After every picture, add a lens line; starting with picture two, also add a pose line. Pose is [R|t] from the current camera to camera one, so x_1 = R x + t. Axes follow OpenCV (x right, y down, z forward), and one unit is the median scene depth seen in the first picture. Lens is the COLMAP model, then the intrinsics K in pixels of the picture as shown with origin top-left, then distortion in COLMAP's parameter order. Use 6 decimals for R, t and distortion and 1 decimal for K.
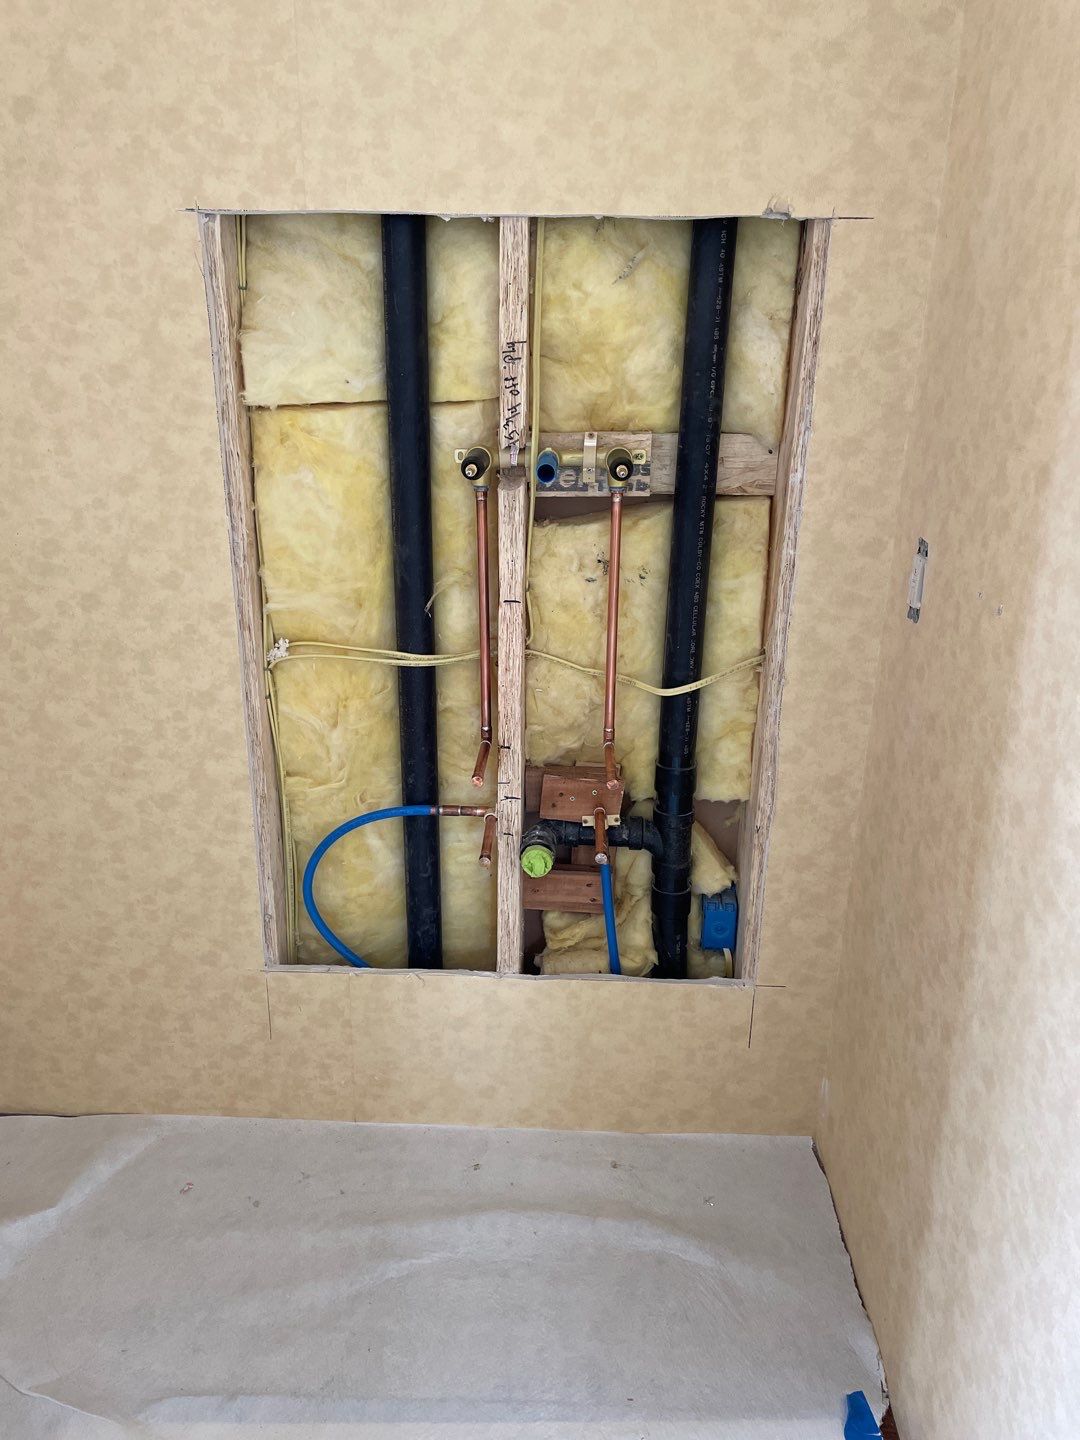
lens RADIAL K [[1111.6, 0, 534.0], [0, 1111.6, 723.0], [0, 0, 1]] dist [0.079449, -0.074445]
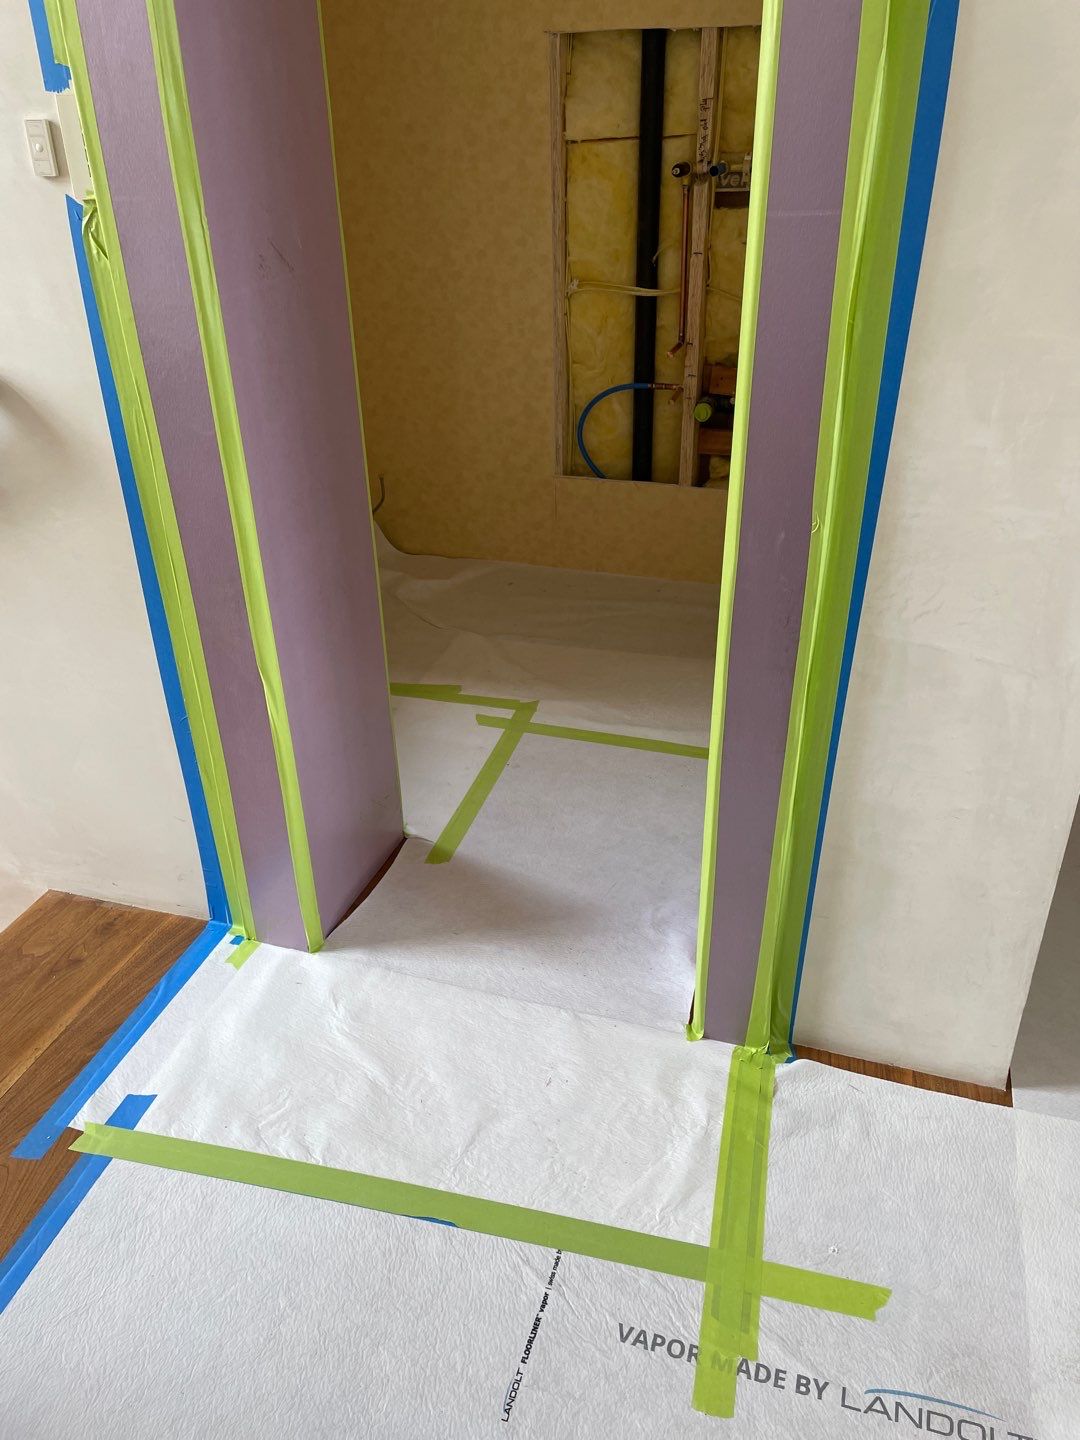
lens RADIAL K [[1111.6, 0, 545.5], [0, 1111.6, 727.7], [0, 0, 1]] dist [0.079449, -0.074445]
pose [[0.967507, 0.099343, -0.232511, 0.242263], [-0.062271, 0.984877, 0.161679, 0.370324], [0.245057, -0.141947, 0.959061, -0.938664]]
